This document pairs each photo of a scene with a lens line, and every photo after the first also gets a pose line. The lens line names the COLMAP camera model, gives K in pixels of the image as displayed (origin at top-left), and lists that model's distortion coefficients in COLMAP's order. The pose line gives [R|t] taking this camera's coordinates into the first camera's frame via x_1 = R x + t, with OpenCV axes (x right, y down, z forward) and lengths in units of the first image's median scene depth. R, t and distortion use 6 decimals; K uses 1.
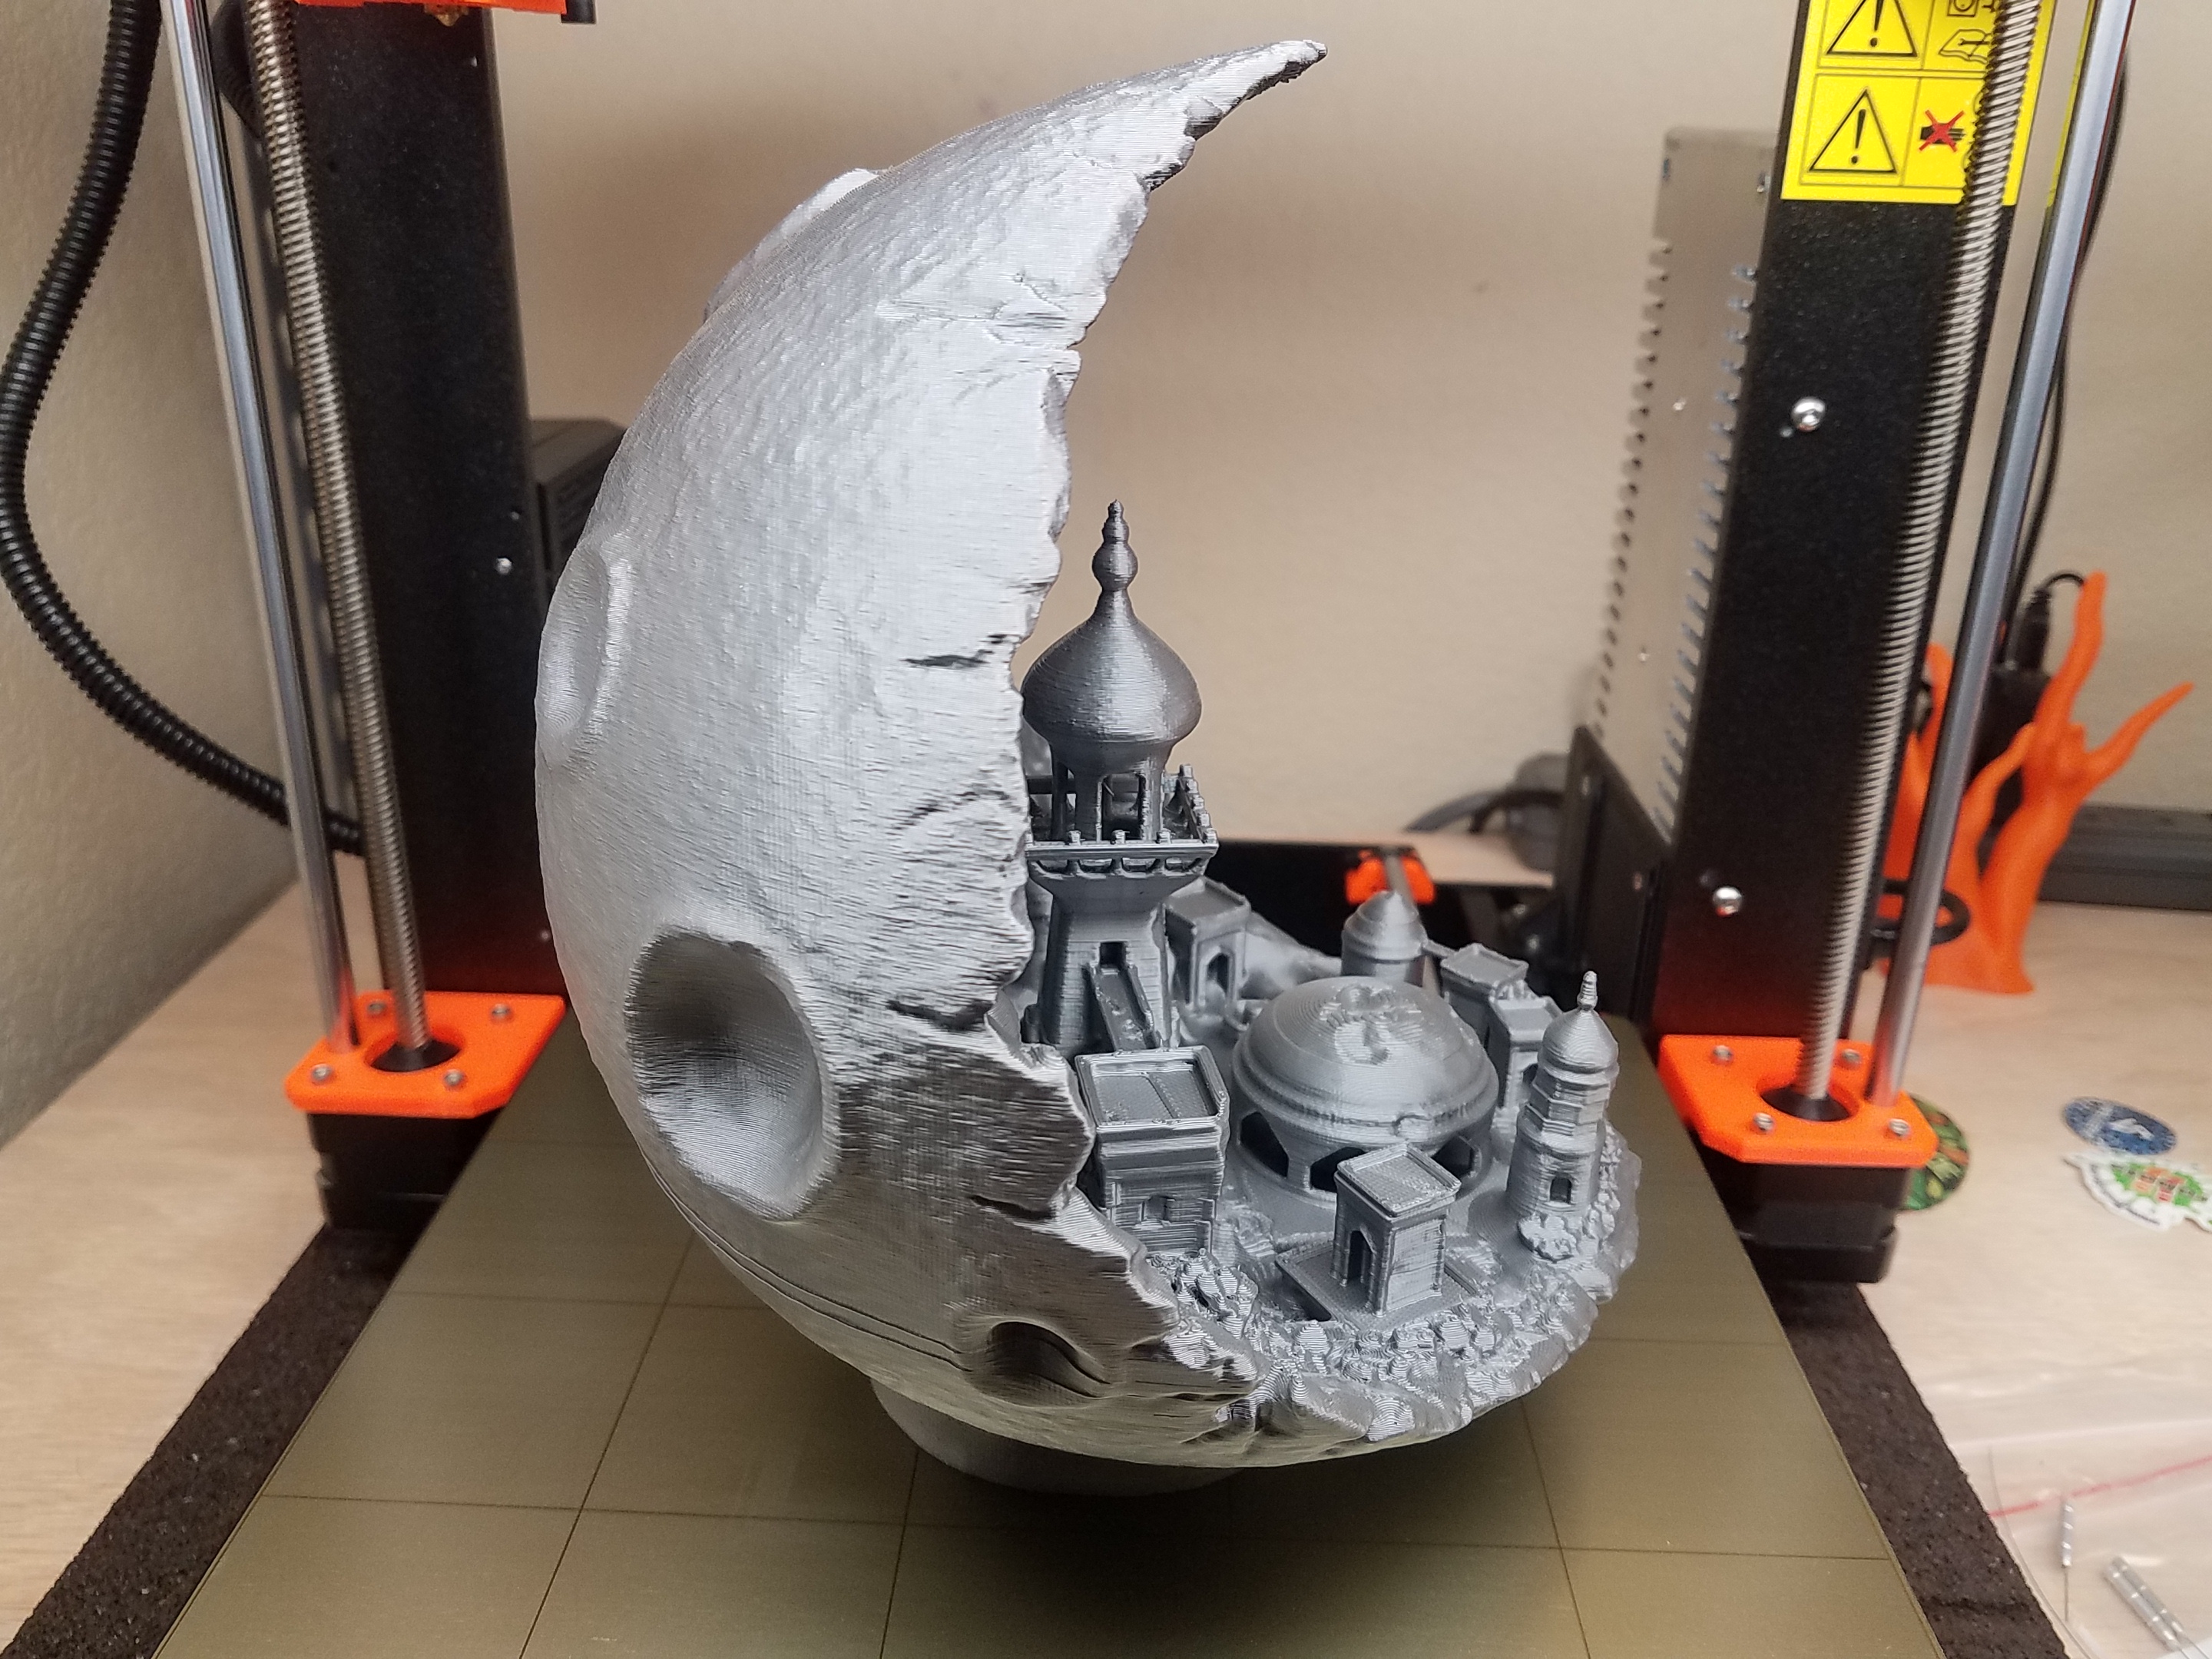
lens RADIAL K [[1787.7, 0, 1103.1], [0, 1787.7, 802.3], [0, 0, 1]] dist [-0.011077, -0.004054]
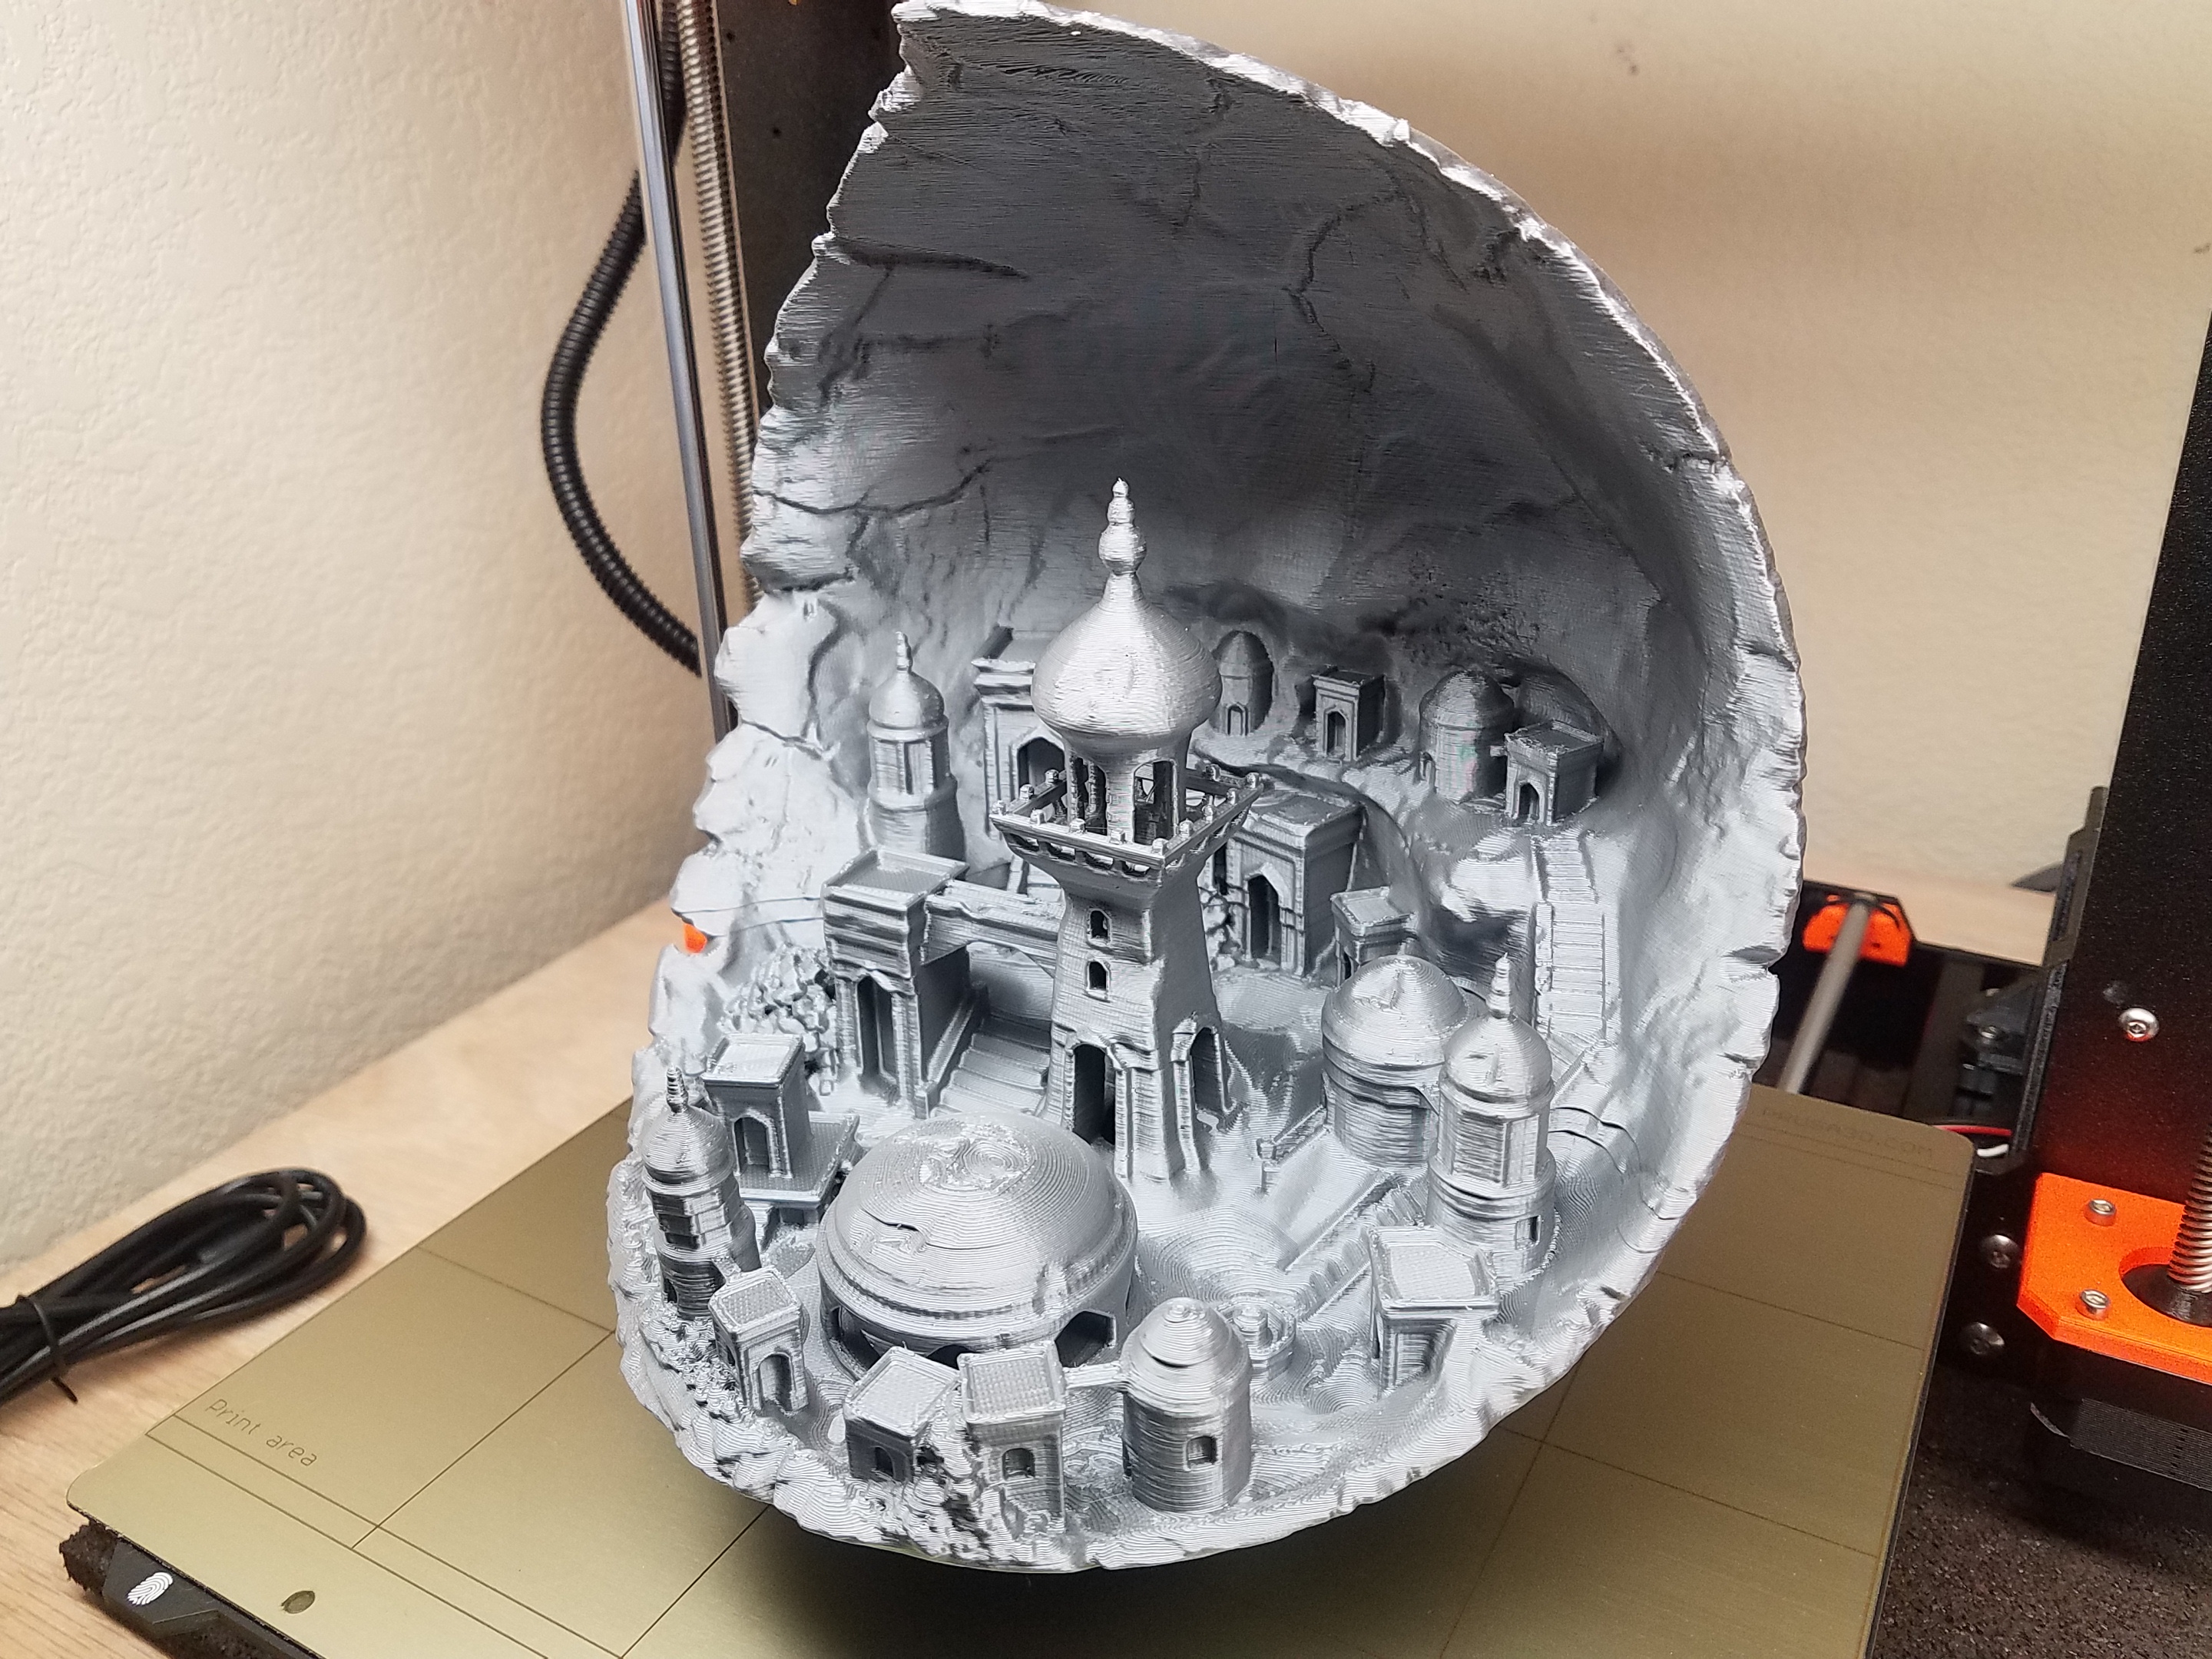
lens RADIAL K [[1787.7, 0, 1103.1], [0, 1787.7, 802.3], [0, 0, 1]] dist [-0.011077, -0.004054]
pose [[0.886051, 0.142263, -0.441220, 0.291863], [-0.130496, 0.989804, 0.057084, -0.029563], [0.444842, 0.006998, 0.895582, 0.082322]]
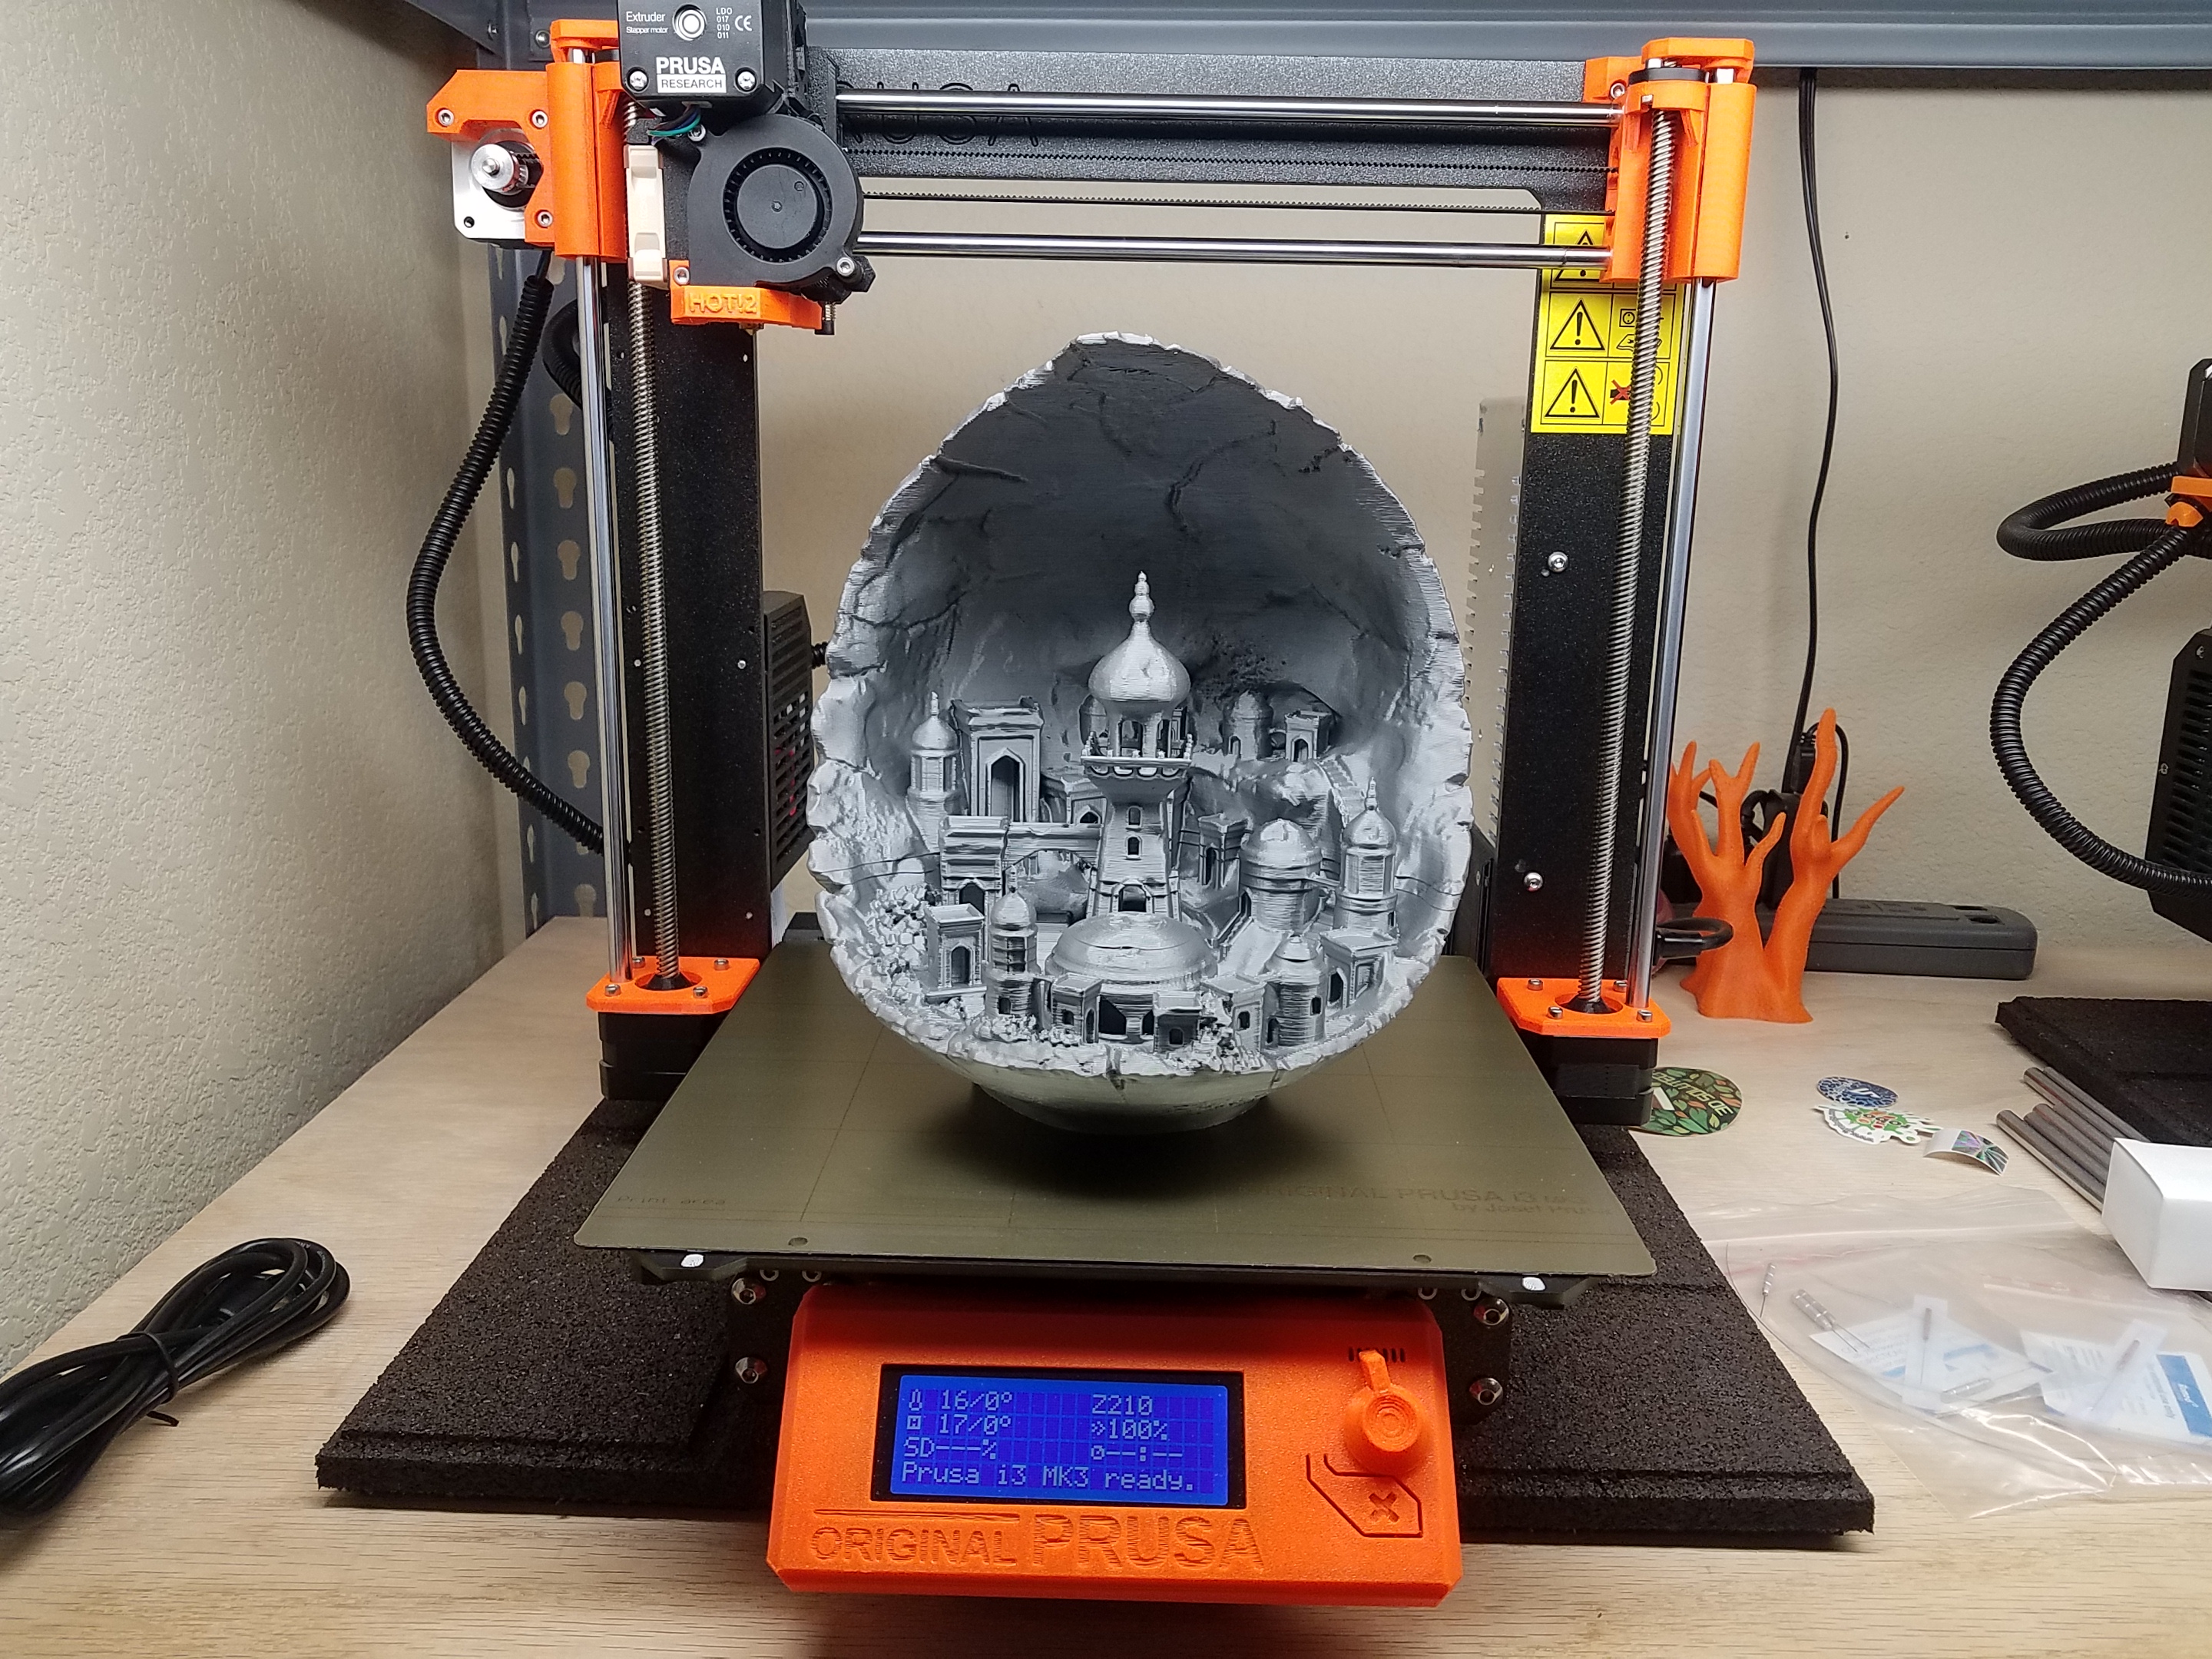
lens RADIAL K [[1787.7, 0, 1103.1], [0, 1787.7, 802.3], [0, 0, 1]] dist [-0.011077, -0.004054]
pose [[0.999912, -0.008032, 0.010583, -0.032417], [0.009661, 0.986394, -0.164113, 0.246020], [-0.009121, 0.164201, 0.986385, -0.527057]]
